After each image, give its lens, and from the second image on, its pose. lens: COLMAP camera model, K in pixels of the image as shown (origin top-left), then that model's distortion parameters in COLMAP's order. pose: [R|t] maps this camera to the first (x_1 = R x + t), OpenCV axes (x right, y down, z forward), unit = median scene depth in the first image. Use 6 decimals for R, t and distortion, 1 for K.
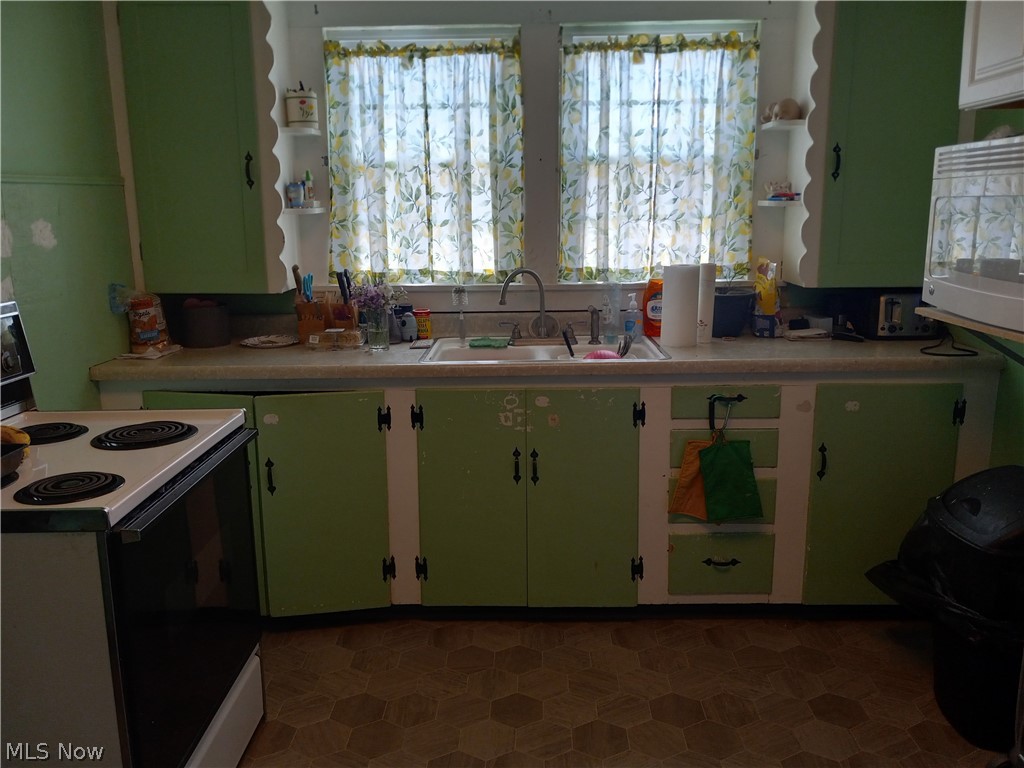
lens RADIAL K [[824.9, 0, 510.9], [0, 824.9, 387.7], [0, 0, 1]] dist [0.124304, -0.270858]
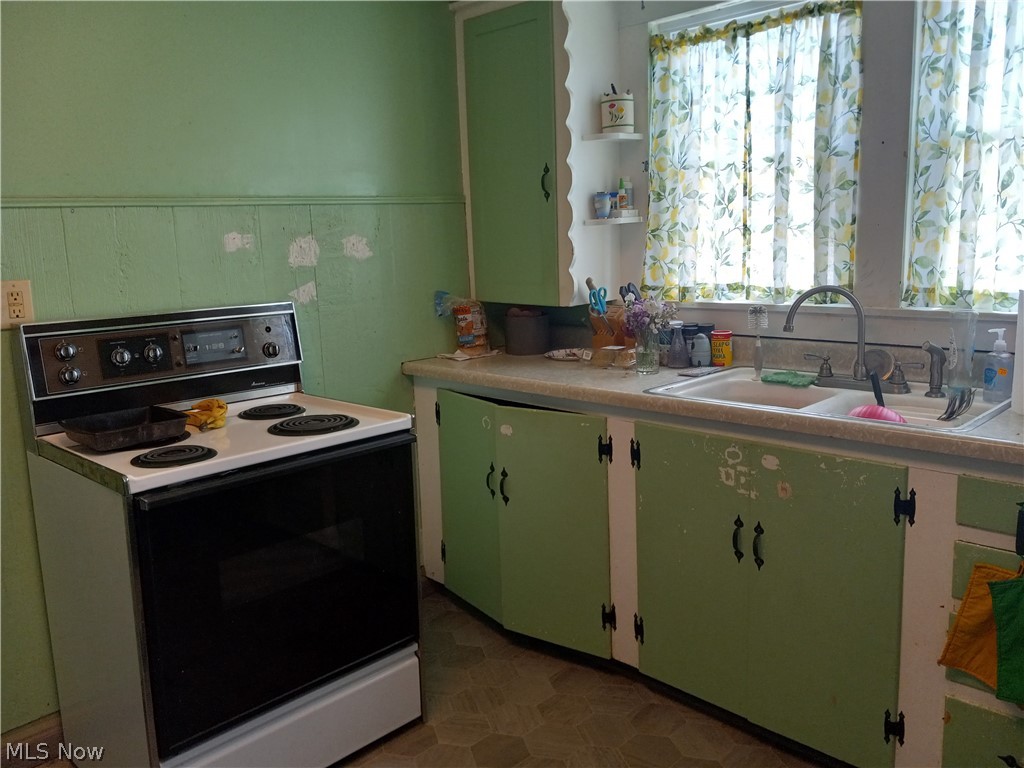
lens RADIAL K [[814.8, 0, 512.0], [0, 814.8, 384.0], [0, 0, 1]] dist [0.057457, -0.111370]
pose [[0.717327, 0.110708, -0.687885, 0.332786], [-0.119006, 0.992255, 0.035594, -0.046857], [0.686498, 0.056329, 0.724946, 0.256146]]
